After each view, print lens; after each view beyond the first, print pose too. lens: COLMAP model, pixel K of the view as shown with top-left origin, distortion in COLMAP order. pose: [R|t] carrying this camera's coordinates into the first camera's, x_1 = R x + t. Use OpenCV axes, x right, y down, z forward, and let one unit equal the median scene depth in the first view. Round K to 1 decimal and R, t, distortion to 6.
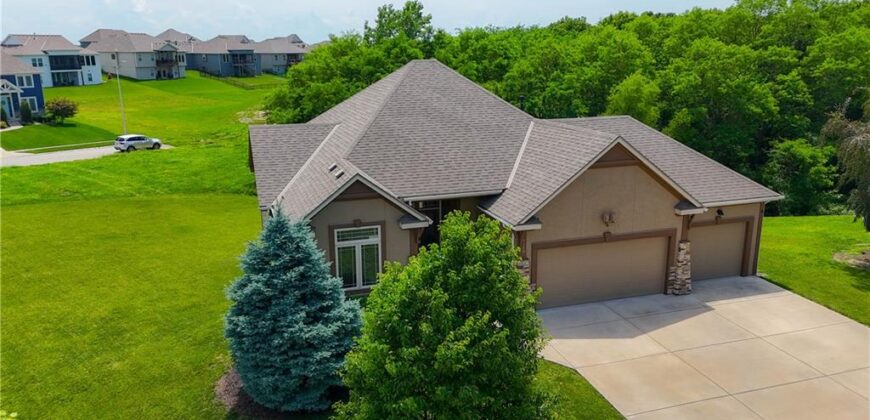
lens RADIAL K [[638.8, 0, 431.3], [0, 638.8, 209.2], [0, 0, 1]] dist [0.062829, -0.086144]
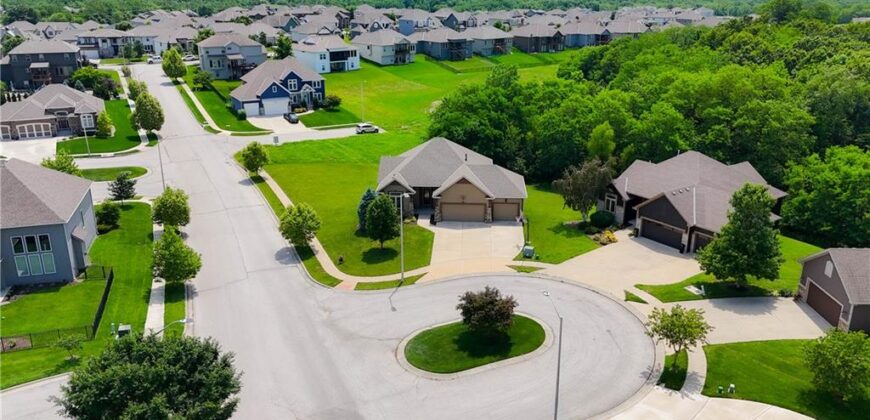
lens RADIAL K [[720.4, 0, 379.0], [0, 720.4, 210.0], [0, 0, 1]] dist [0.049663, -0.001528]
pose [[0.896796, 0.126249, -0.424050, 1.412385], [-0.090363, 0.990486, 0.103787, -0.262036], [0.433119, -0.054757, 0.899672, -2.515750]]
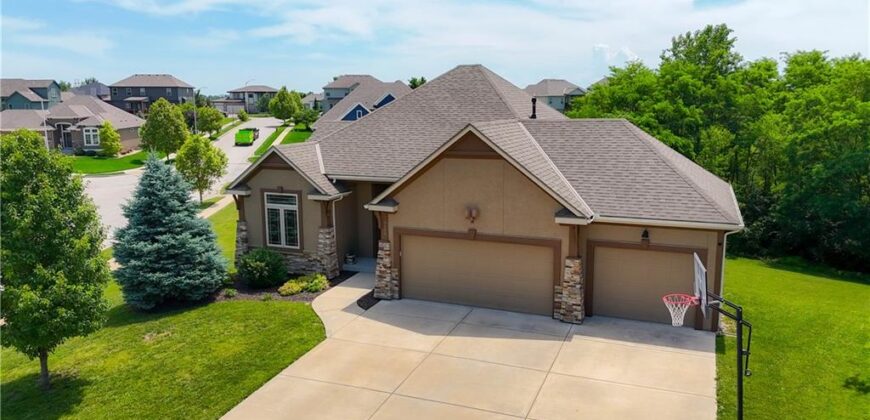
lens RADIAL K [[638.8, 0, 431.3], [0, 638.8, 209.2], [0, 0, 1]] dist [0.062829, -0.086144]
pose [[0.752582, 0.107767, -0.649620, 0.755846], [-0.158582, 0.987144, -0.019957, 0.031870], [0.639118, 0.118037, 0.759997, 0.233398]]
